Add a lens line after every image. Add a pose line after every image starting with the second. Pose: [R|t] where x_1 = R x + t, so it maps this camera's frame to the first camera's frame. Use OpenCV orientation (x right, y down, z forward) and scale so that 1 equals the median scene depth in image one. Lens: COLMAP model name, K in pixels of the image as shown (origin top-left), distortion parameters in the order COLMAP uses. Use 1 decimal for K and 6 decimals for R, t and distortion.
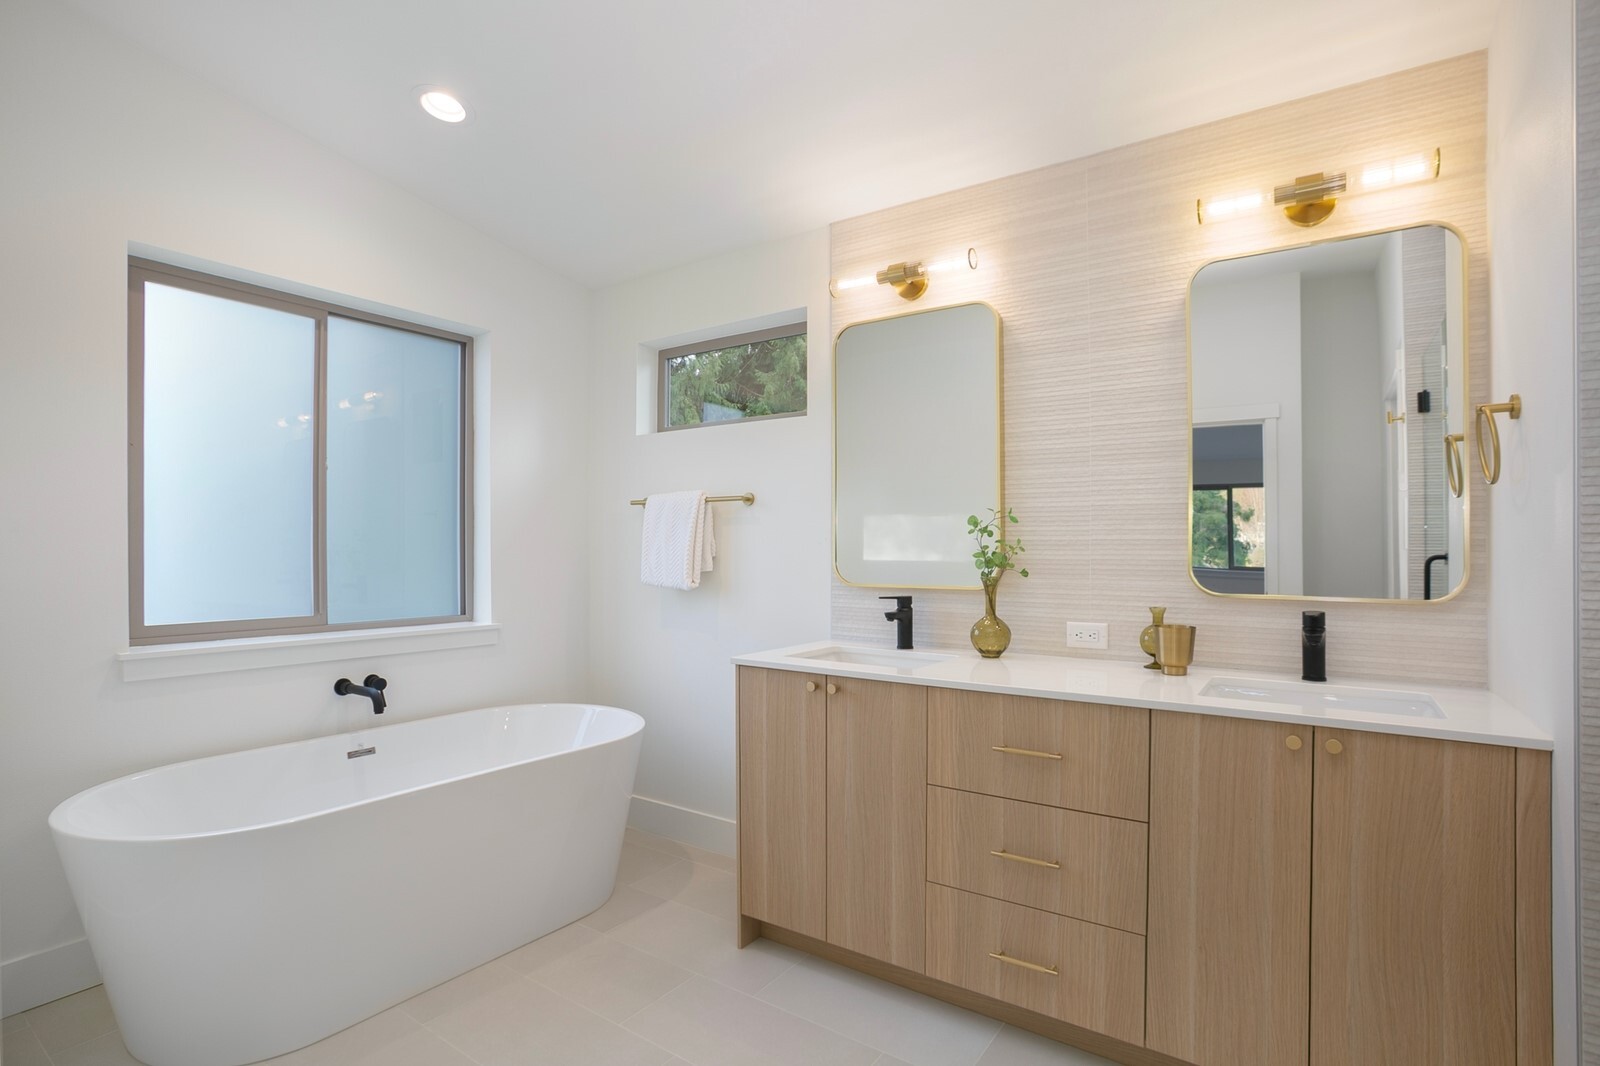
lens RADIAL K [[815.7, 0, 800.0], [0, 815.7, 533.0], [0, 0, 1]] dist [0.000946, 0.000134]
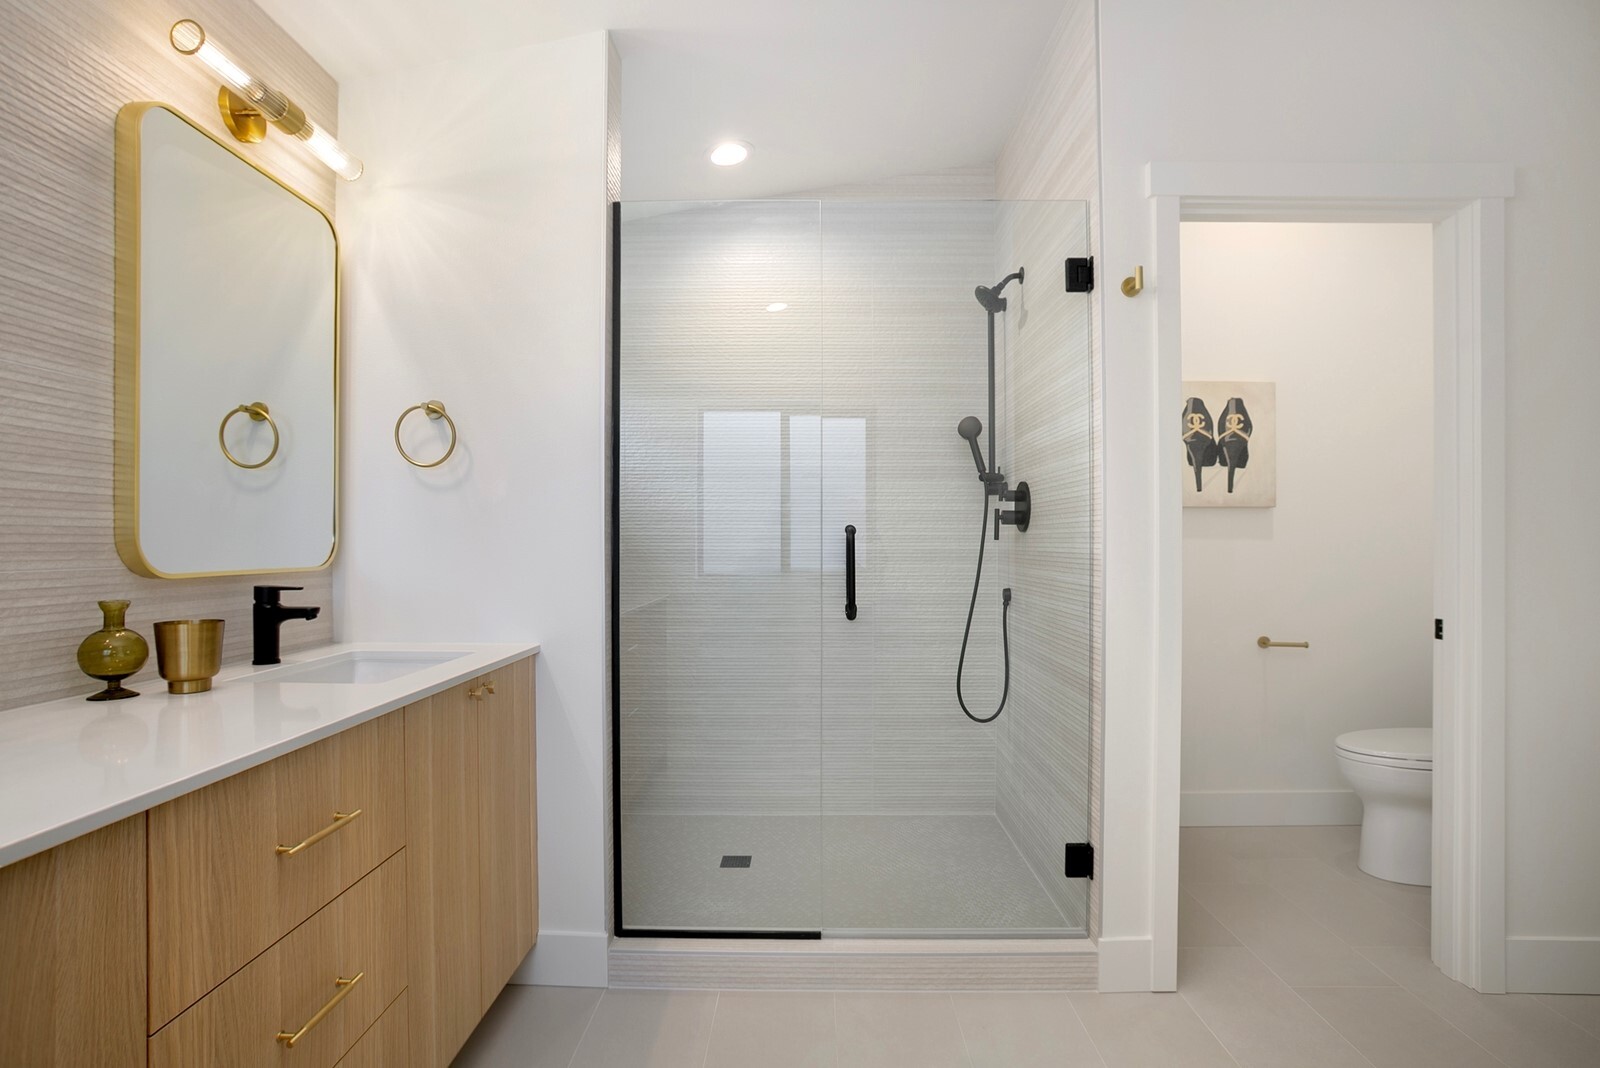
lens RADIAL K [[784.9, 0, 800.0], [0, 784.9, 534.0], [0, 0, 1]] dist [-0.000458, -0.000020]
pose [[-0.560135, -0.001369, 0.828400, -0.361992], [-0.022121, 0.999667, -0.013305, 0.035551], [-0.828106, -0.025778, -0.559978, 0.898775]]
